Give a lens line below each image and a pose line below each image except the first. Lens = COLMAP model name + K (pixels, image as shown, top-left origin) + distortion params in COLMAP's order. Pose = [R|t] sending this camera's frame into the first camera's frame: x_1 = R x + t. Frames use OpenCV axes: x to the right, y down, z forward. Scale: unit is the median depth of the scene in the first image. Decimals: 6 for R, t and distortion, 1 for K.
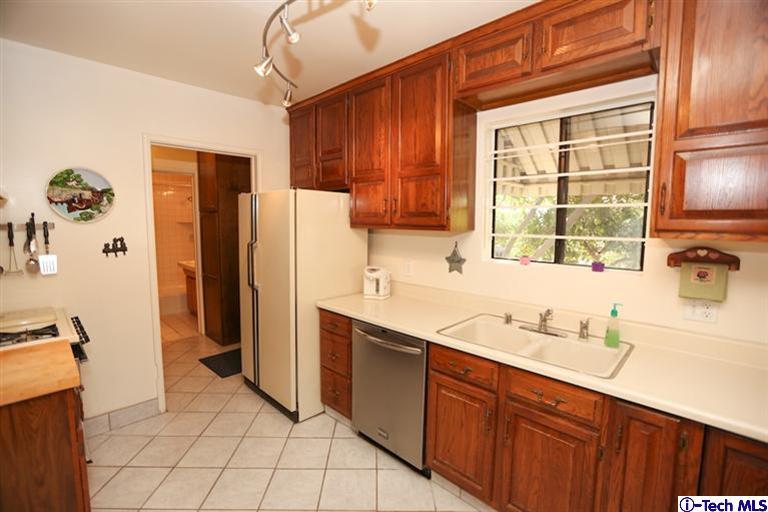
lens RADIAL K [[354.0, 0, 381.9], [0, 354.0, 252.6], [0, 0, 1]] dist [-0.038869, 0.015045]
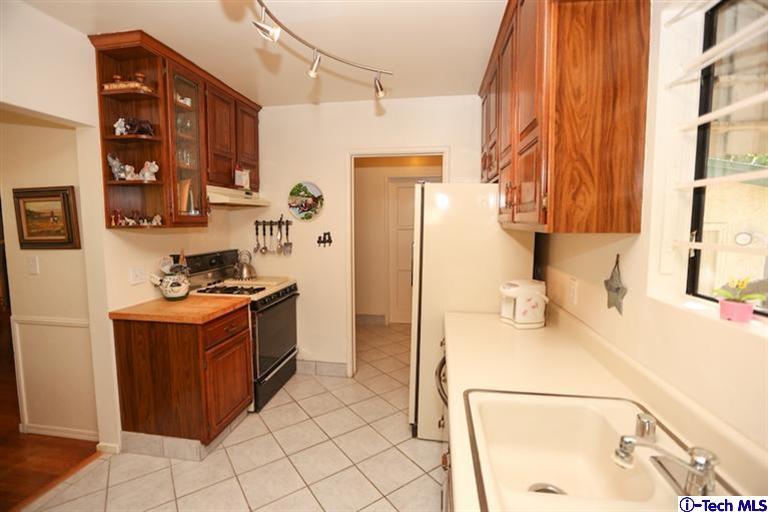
lens RADIAL K [[354.0, 0, 381.9], [0, 354.0, 252.6], [0, 0, 1]] dist [-0.038869, 0.015045]
pose [[0.576259, 0.068537, -0.814388, 0.478902], [-0.071864, 0.996867, 0.033043, -0.026760], [0.814101, 0.039484, 0.579379, 0.418866]]
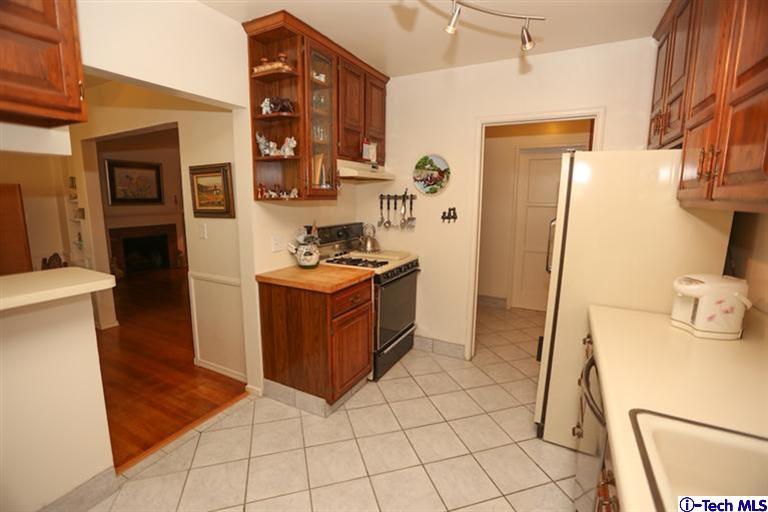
lens RADIAL K [[354.0, 0, 381.9], [0, 354.0, 252.6], [0, 0, 1]] dist [-0.038869, 0.015045]
pose [[0.283062, 0.150009, -0.947298, 0.414986], [-0.093486, 0.987305, 0.128410, -0.024128], [0.954535, 0.052211, 0.293492, 0.418093]]
